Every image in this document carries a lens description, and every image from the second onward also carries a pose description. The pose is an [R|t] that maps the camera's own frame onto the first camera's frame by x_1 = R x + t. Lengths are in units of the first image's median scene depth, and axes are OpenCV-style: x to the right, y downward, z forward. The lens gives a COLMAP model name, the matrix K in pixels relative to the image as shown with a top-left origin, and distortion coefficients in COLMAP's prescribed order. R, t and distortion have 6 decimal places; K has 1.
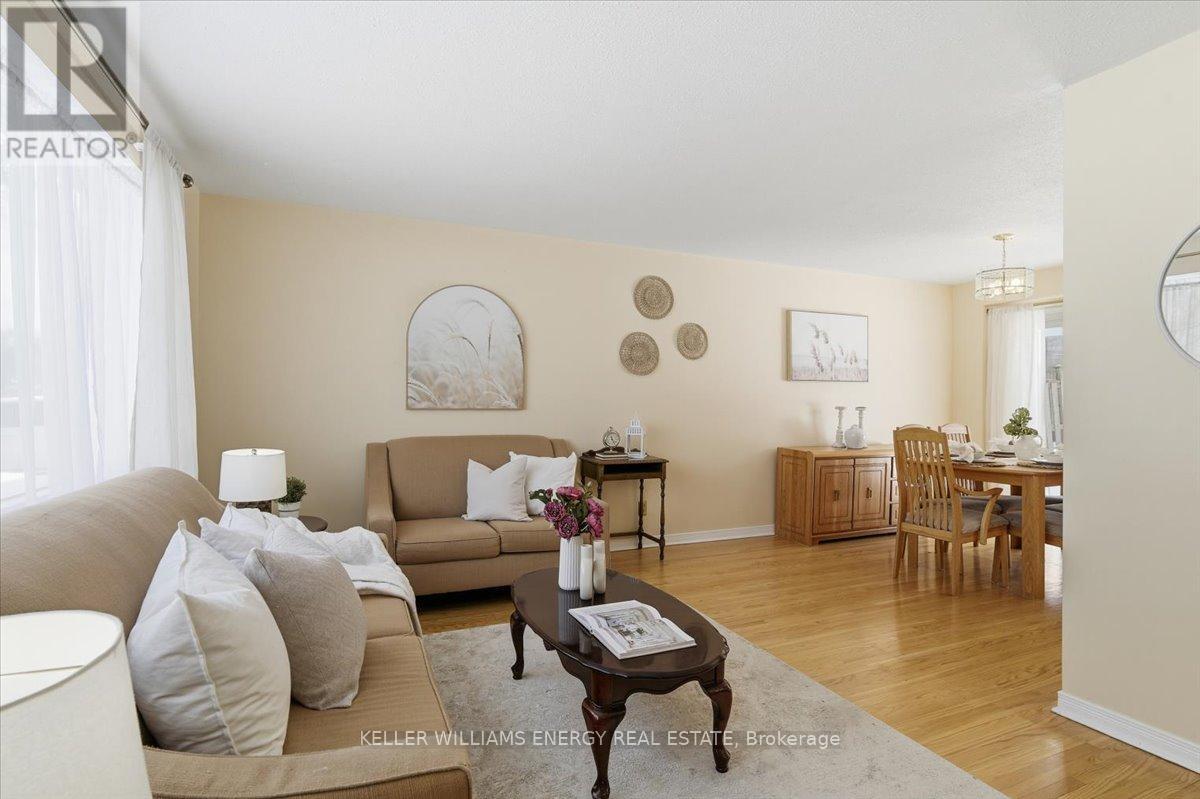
lens RADIAL K [[573.8, 0, 600.2], [0, 573.8, 404.6], [0, 0, 1]] dist [0.001455, 0.000124]
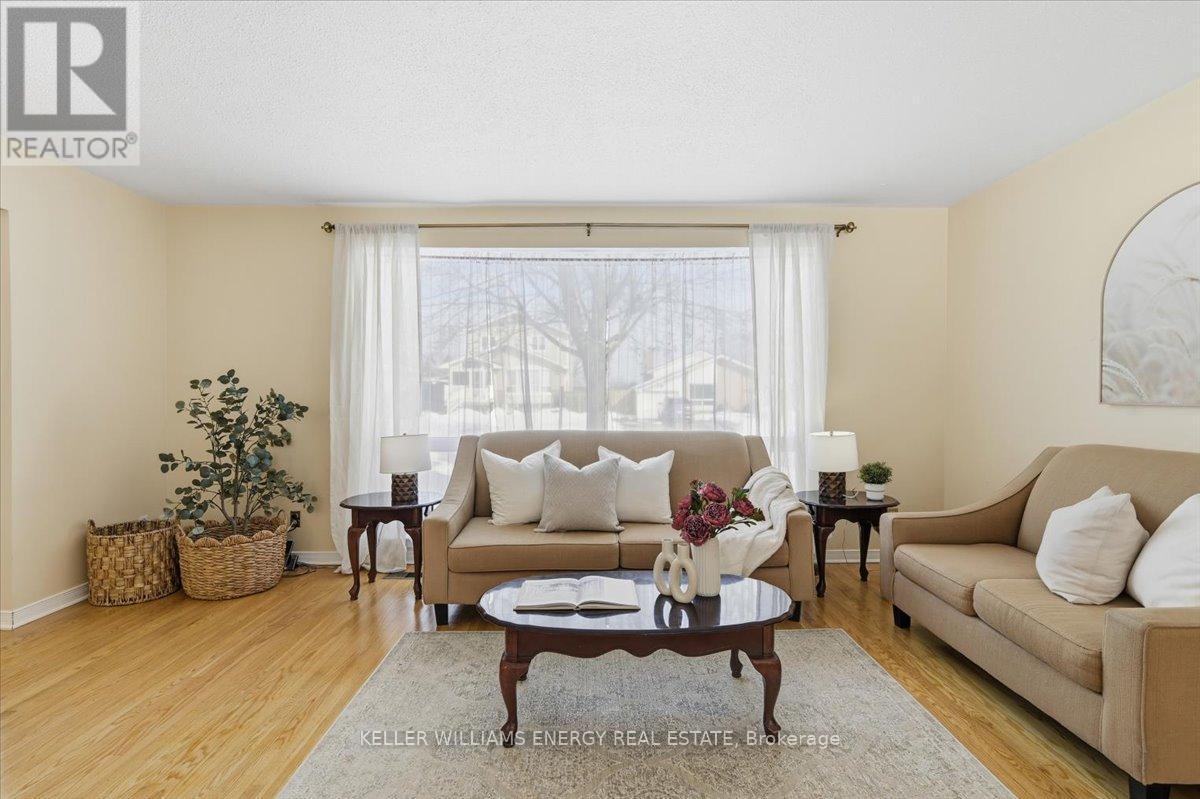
lens RADIAL K [[573.8, 0, 600.3], [0, 573.8, 398.0], [0, 0, 1]] dist [0.001455, 0.000124]
pose [[-0.399620, -0.000276, -0.916681, 0.525328], [-0.007678, 0.999966, 0.003046, 0.003292], [0.916649, 0.008255, -0.399609, 0.716336]]
